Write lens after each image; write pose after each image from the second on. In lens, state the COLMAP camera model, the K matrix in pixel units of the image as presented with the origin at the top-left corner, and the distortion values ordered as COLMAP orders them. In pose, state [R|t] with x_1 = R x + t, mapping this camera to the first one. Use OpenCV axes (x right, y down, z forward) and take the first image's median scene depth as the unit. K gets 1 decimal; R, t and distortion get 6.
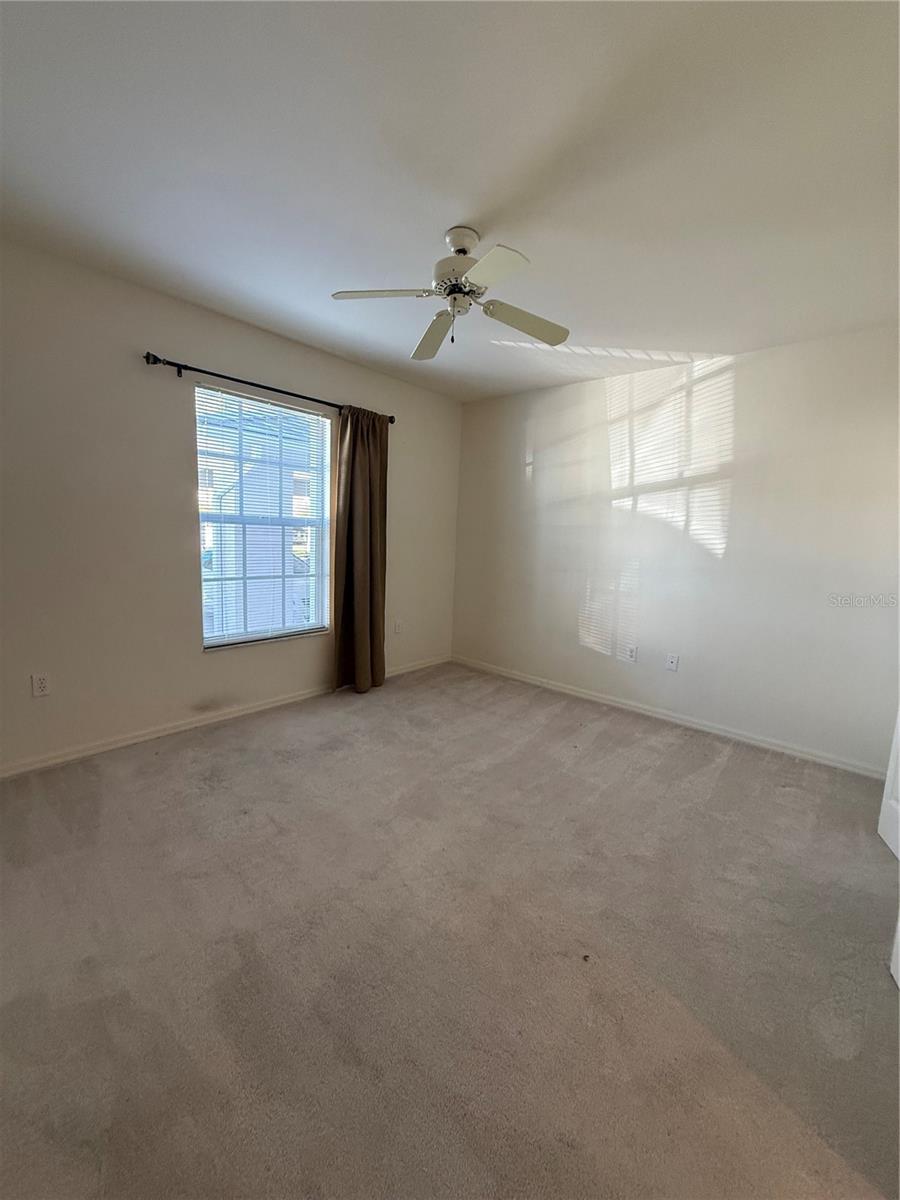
lens RADIAL K [[481.2, 0, 451.3], [0, 481.2, 596.1], [0, 0, 1]] dist [0.001189, -0.000022]
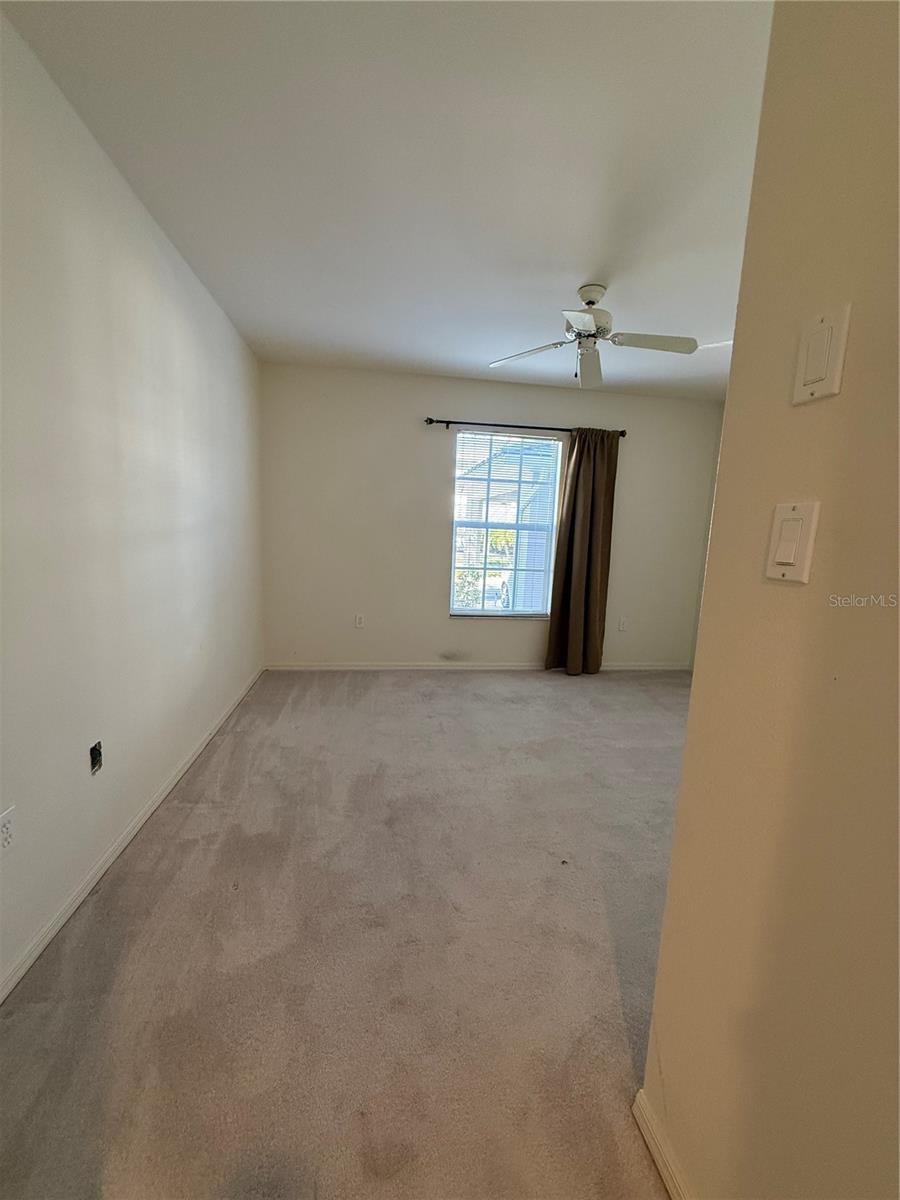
lens RADIAL K [[481.2, 0, 451.3], [0, 481.2, 596.1], [0, 0, 1]] dist [0.001189, -0.000022]
pose [[0.762290, 0.078499, -0.642458, 0.384230], [-0.096837, 0.995278, 0.006709, 0.040506], [0.639951, 0.057100, 0.766291, -0.087334]]
